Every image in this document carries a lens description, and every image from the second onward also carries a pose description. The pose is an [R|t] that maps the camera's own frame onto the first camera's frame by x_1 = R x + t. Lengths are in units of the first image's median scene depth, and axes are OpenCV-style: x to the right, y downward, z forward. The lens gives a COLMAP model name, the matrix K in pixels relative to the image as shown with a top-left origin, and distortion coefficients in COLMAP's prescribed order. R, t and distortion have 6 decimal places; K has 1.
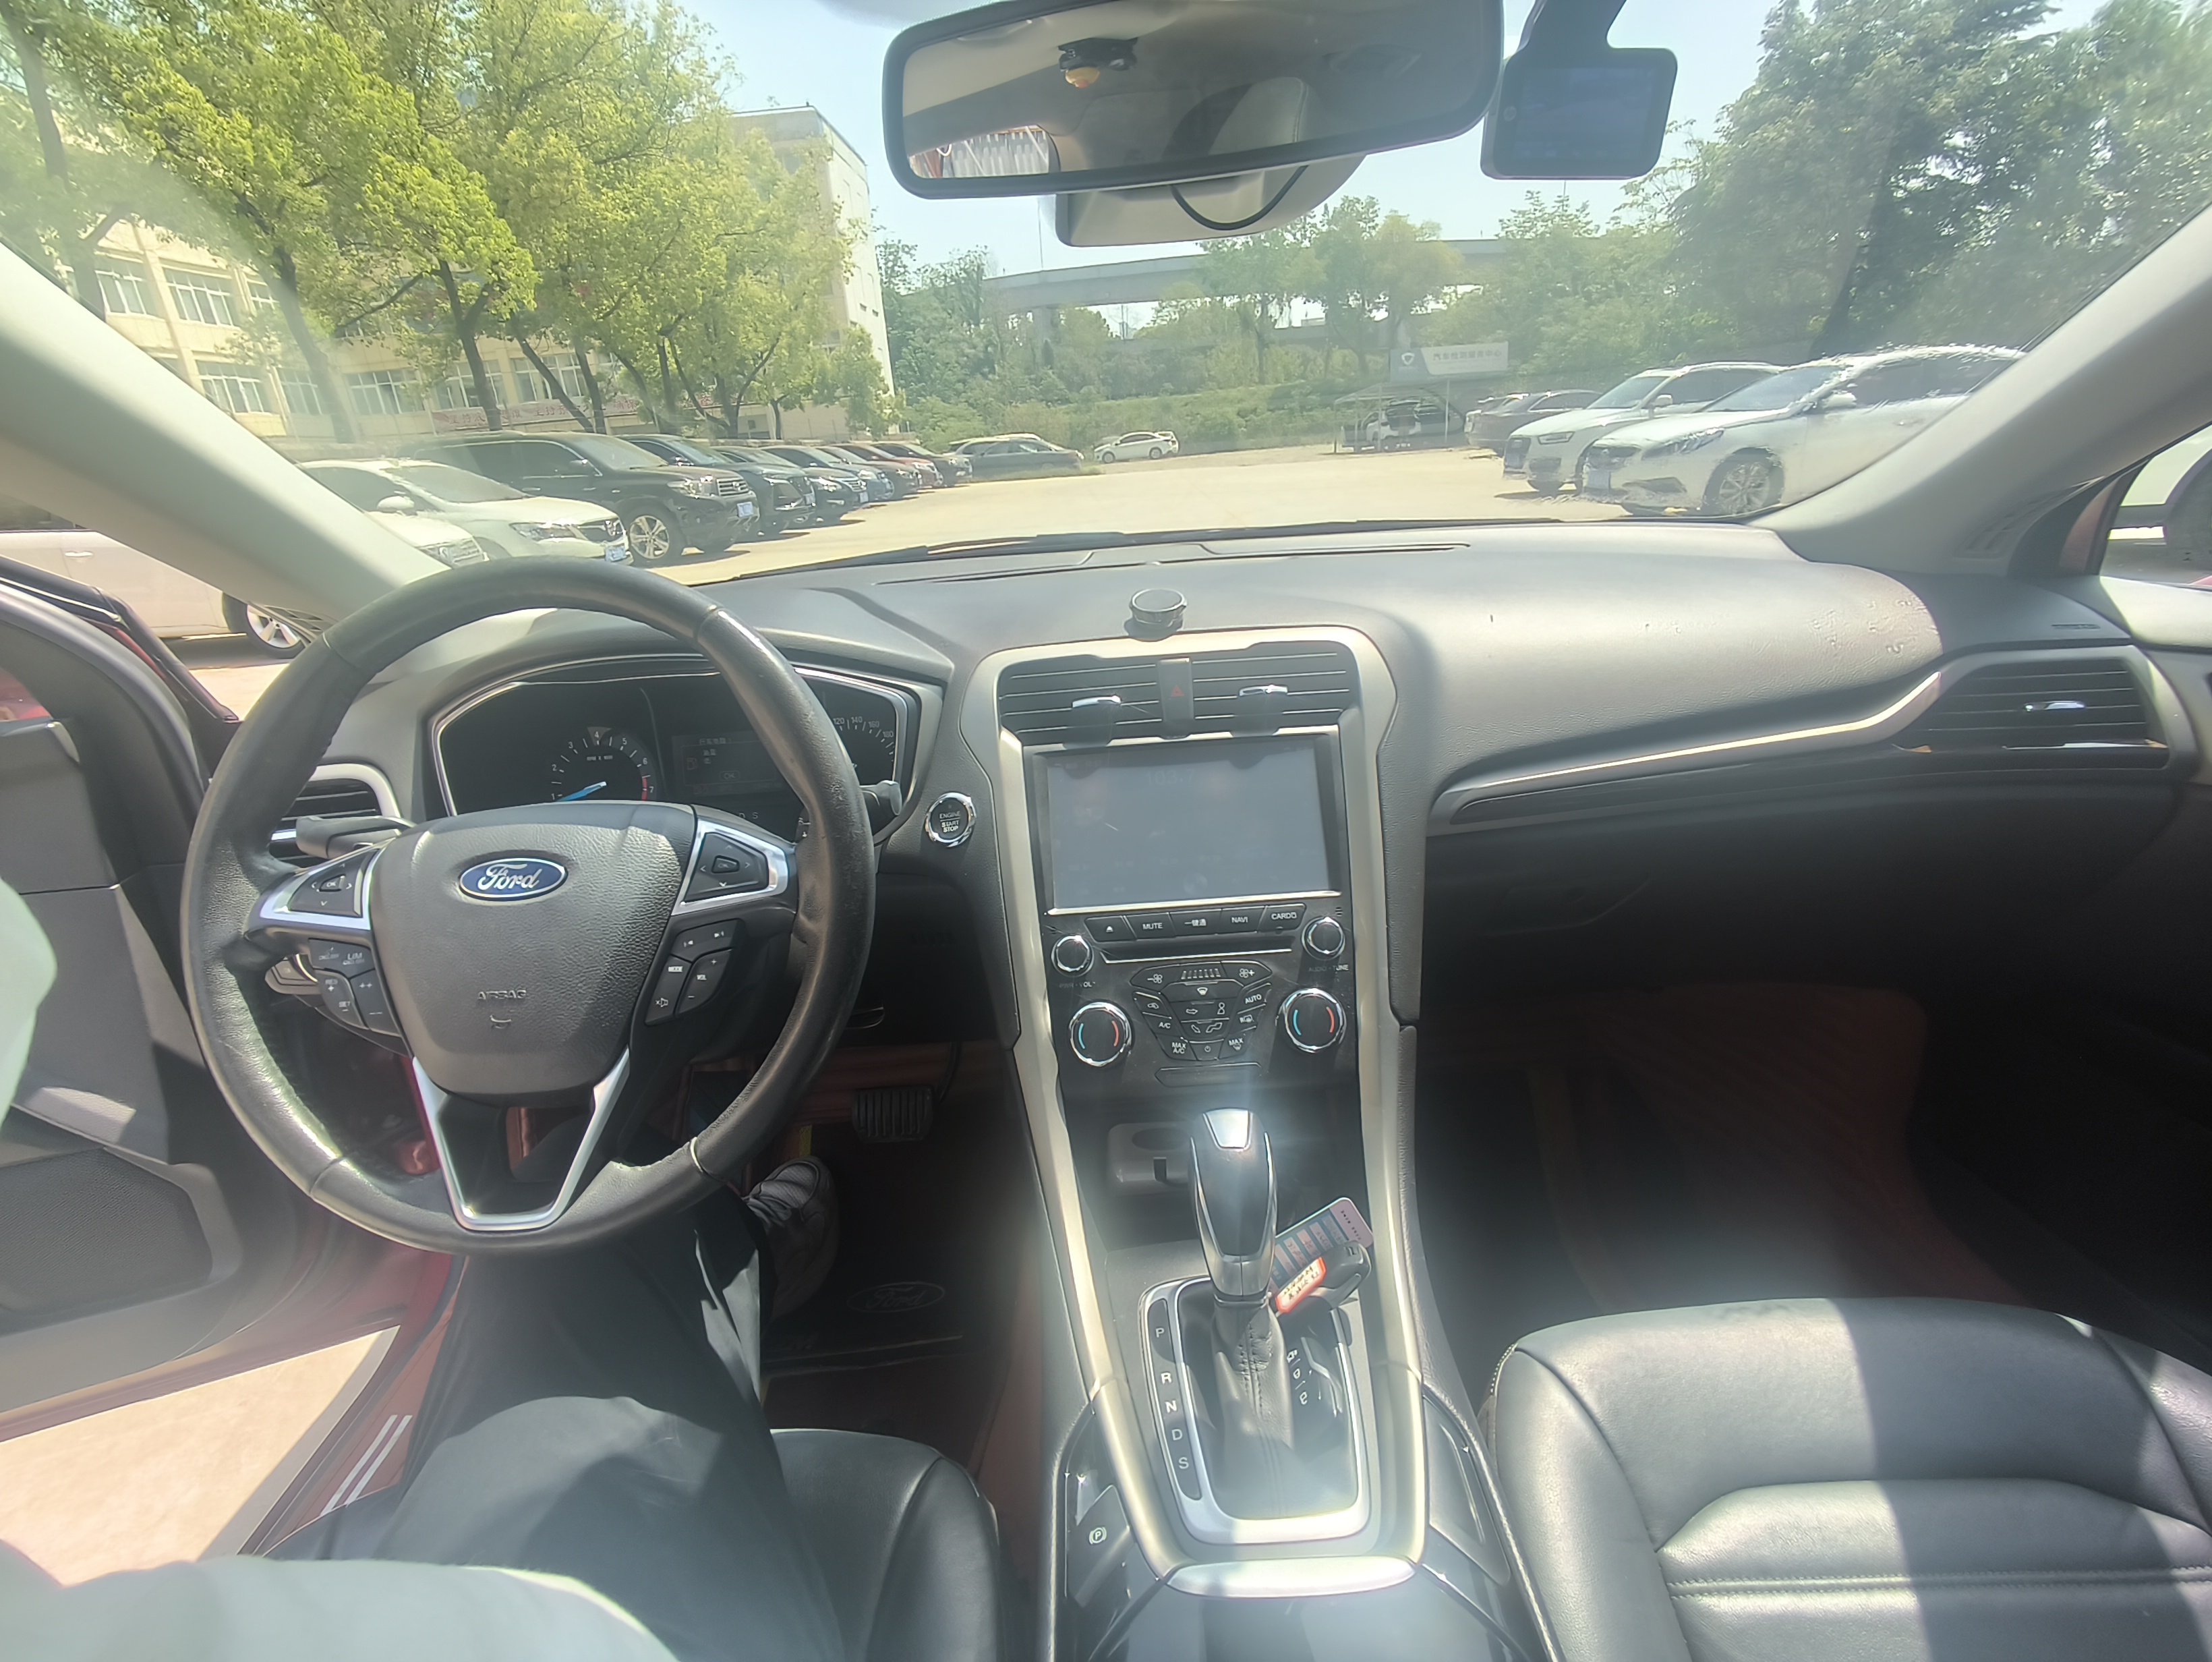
lens RADIAL K [[1002.7, 0, 1116.9], [0, 1002.7, 827.8], [0, 0, 1]] dist [0.001892, 0.001082]
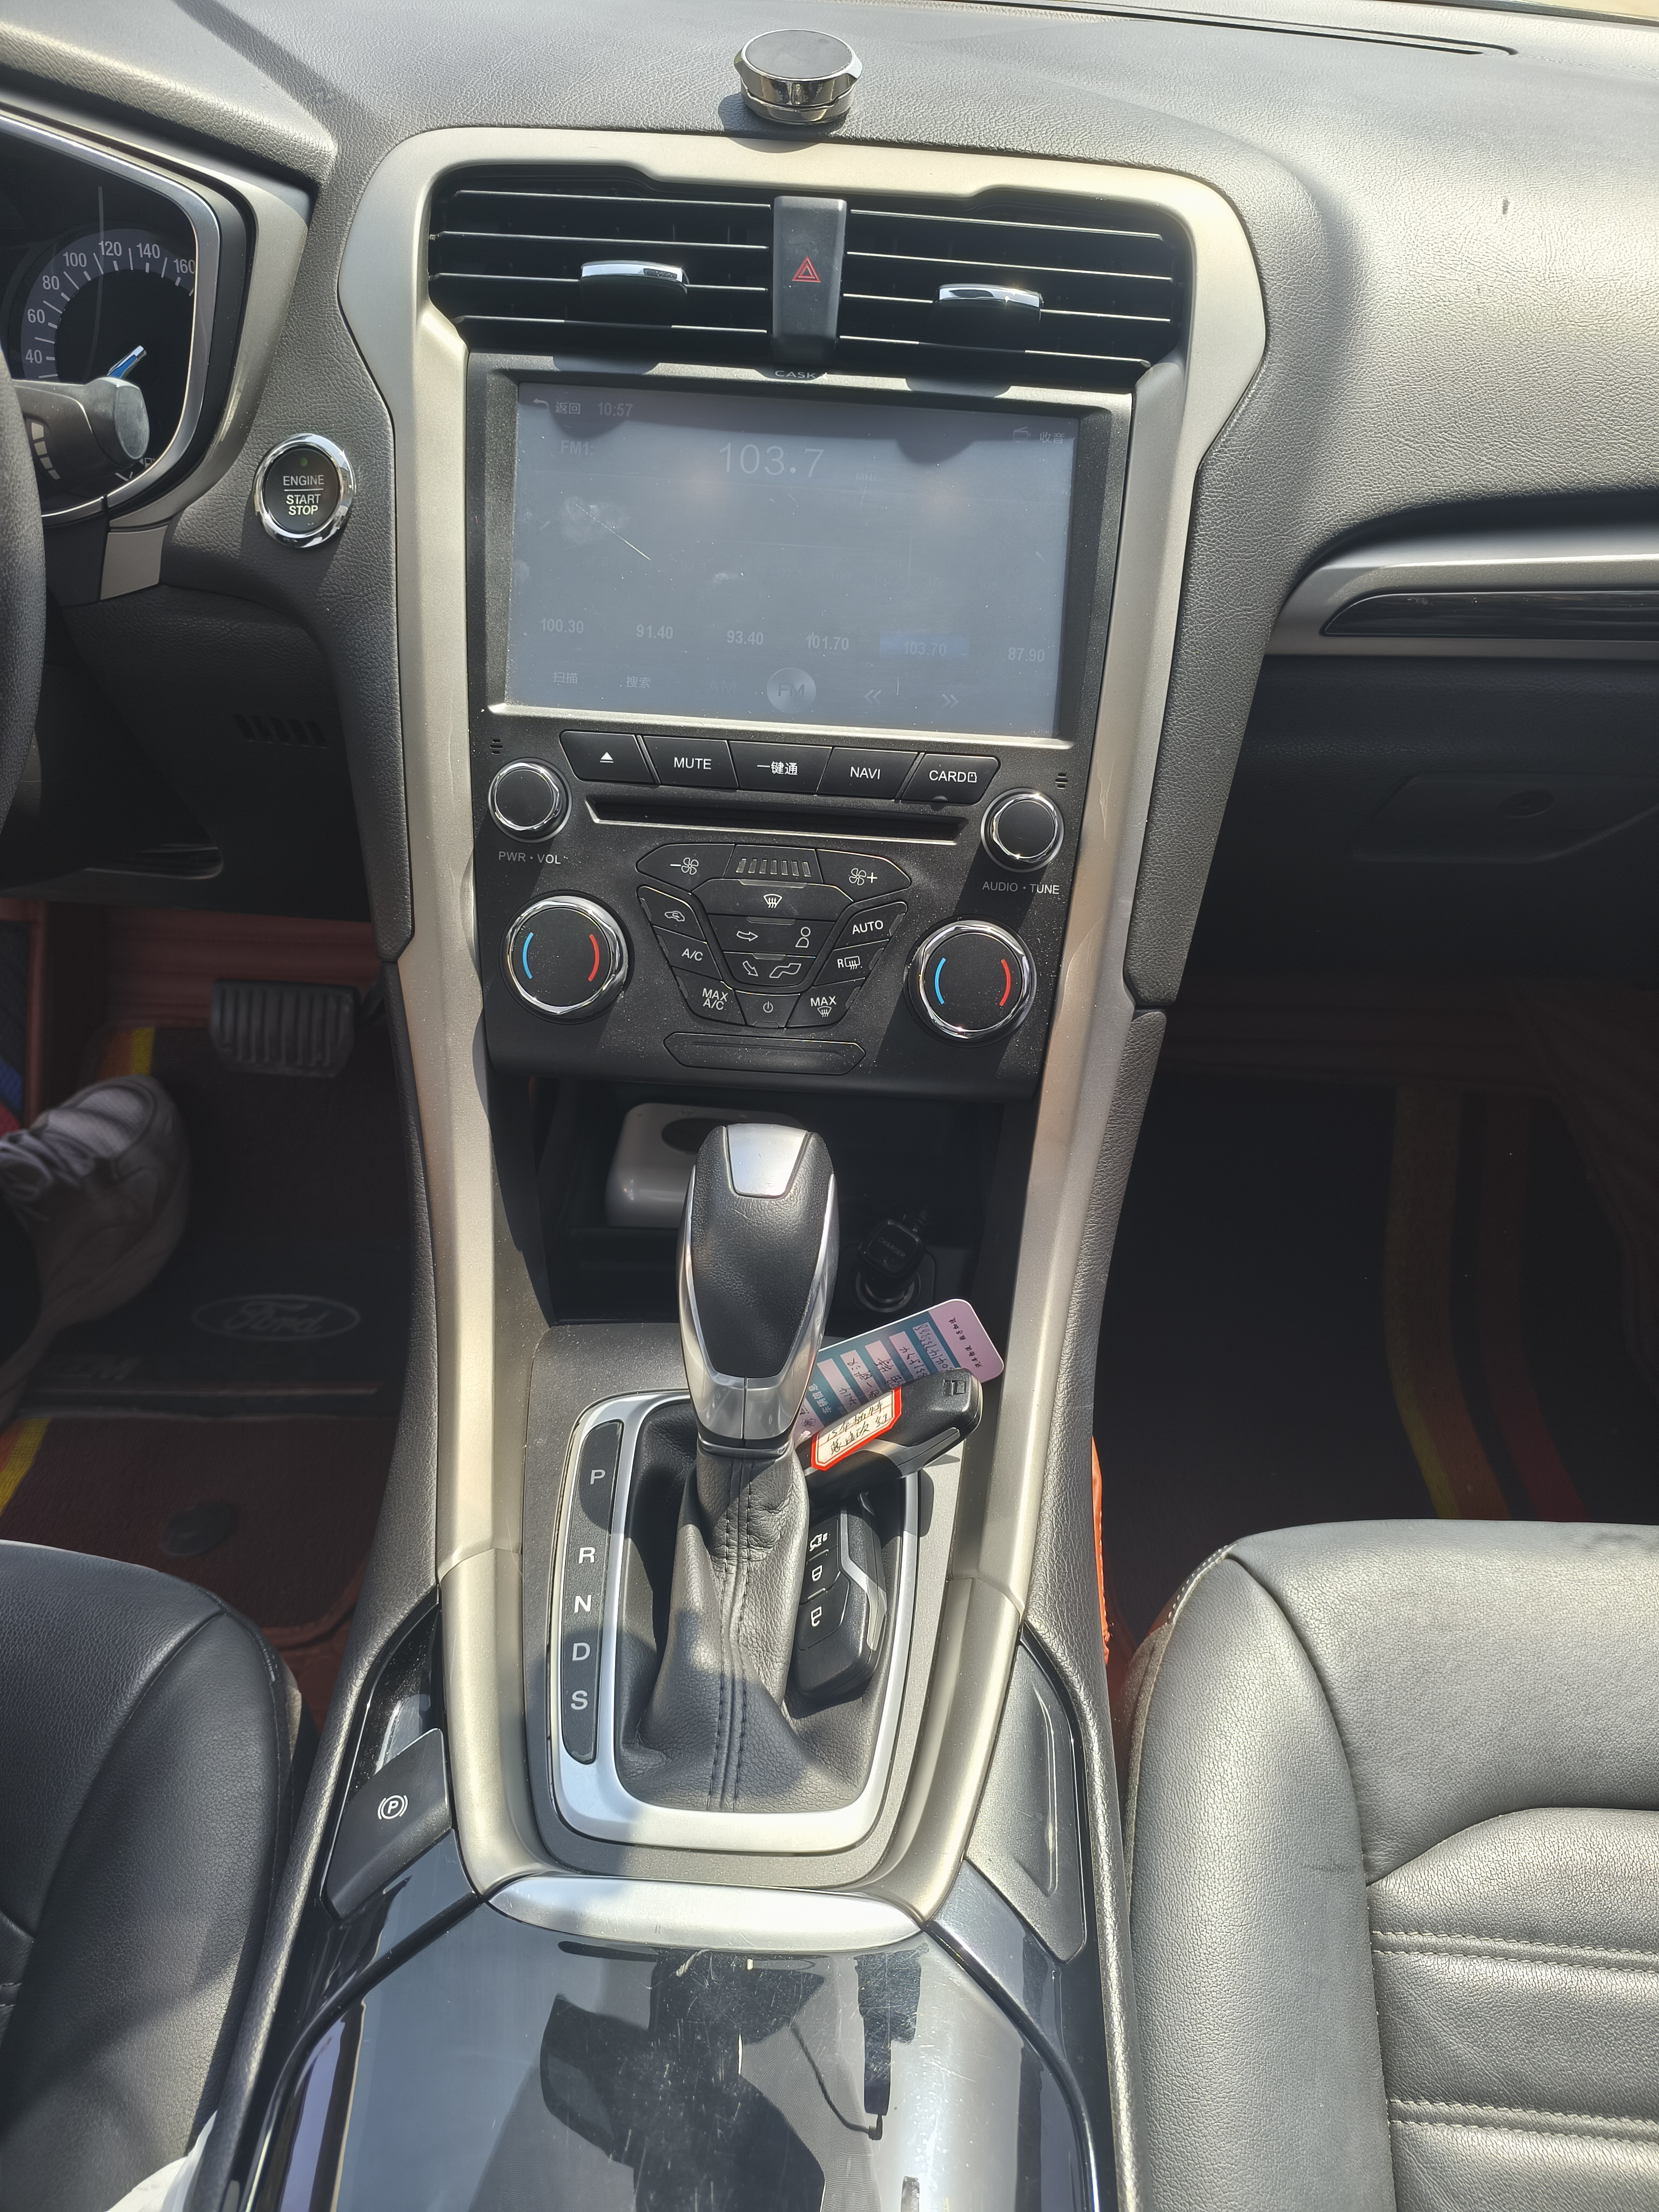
lens RADIAL K [[1576.4, 0, 829.3], [0, 1576.4, 1073.2], [0, 0, 1]] dist [0.044180, -0.059157]
pose [[0.991741, 0.127931, 0.009117, 0.121737], [-0.124930, 0.947501, 0.294337, 0.001067], [0.029017, -0.293045, 0.955658, 0.183336]]
